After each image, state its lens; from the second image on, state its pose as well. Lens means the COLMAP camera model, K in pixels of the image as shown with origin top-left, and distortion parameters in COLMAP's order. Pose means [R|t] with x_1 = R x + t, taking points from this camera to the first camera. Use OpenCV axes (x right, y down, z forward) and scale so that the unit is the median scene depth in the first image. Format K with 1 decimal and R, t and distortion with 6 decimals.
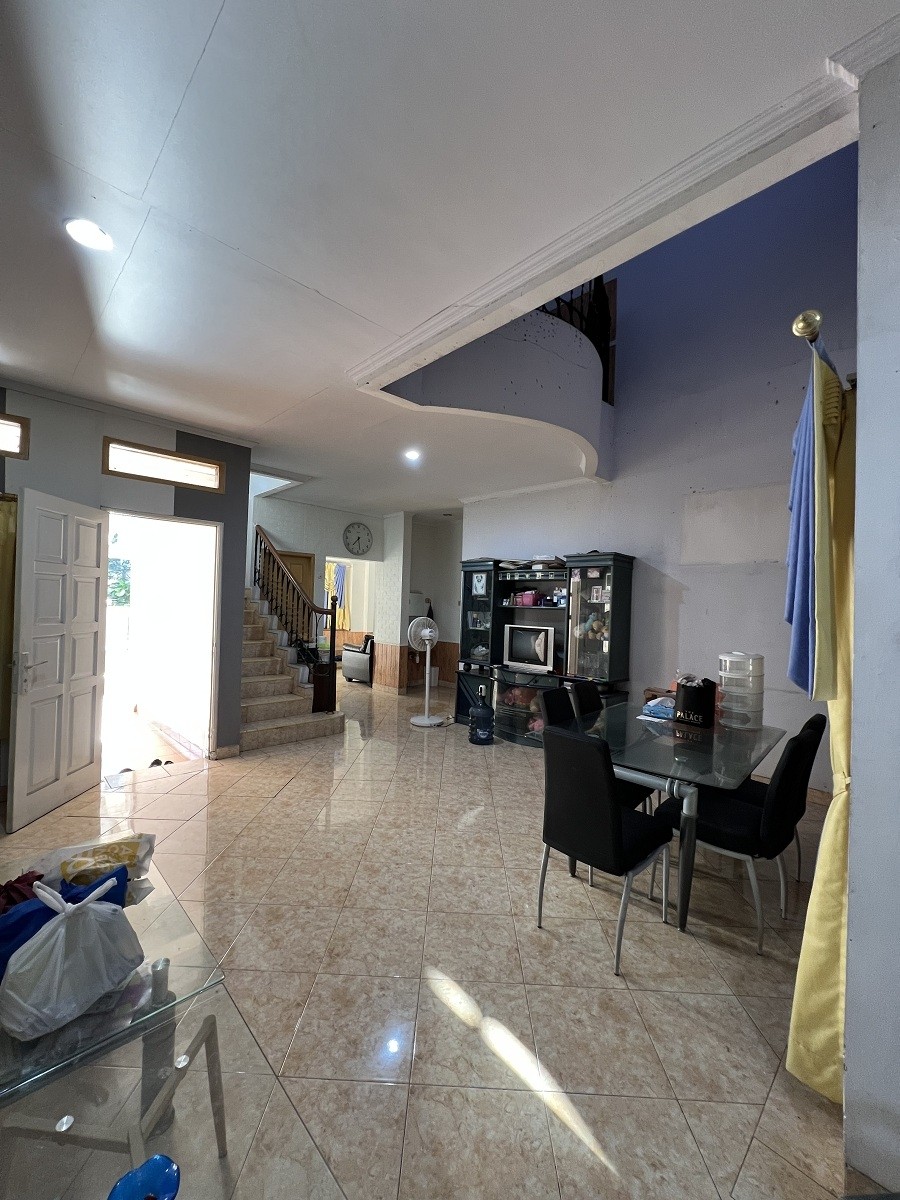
lens RADIAL K [[476.8, 0, 449.2], [0, 476.8, 599.5], [0, 0, 1]] dist [0.000069, 0.000693]
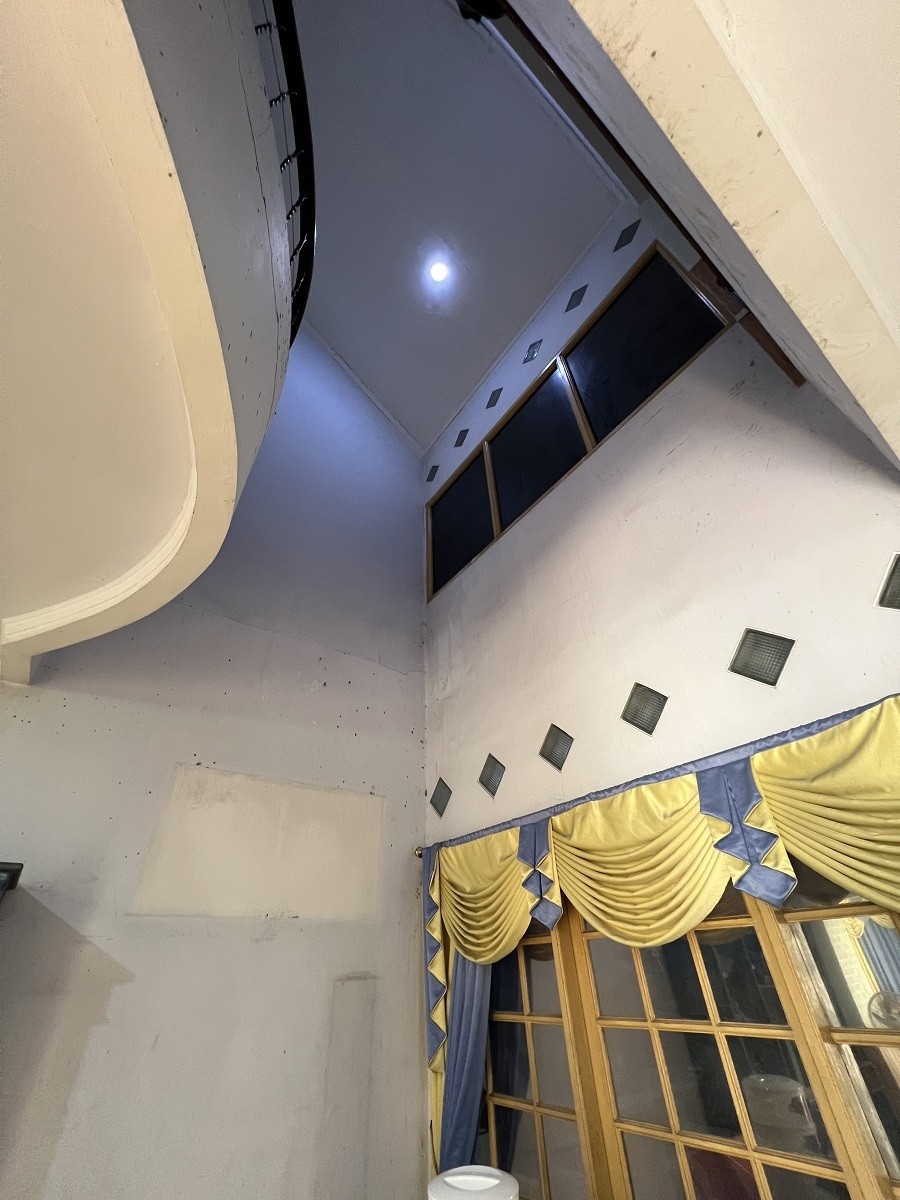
lens RADIAL K [[476.8, 0, 449.0], [0, 476.8, 602.8], [0, 0, 1]] dist [0.000069, 0.000693]
pose [[0.124949, 0.576276, 0.807647, -0.022816], [0.030187, 0.811441, -0.583654, -0.033459], [-0.991704, 0.097307, 0.083993, 0.552529]]
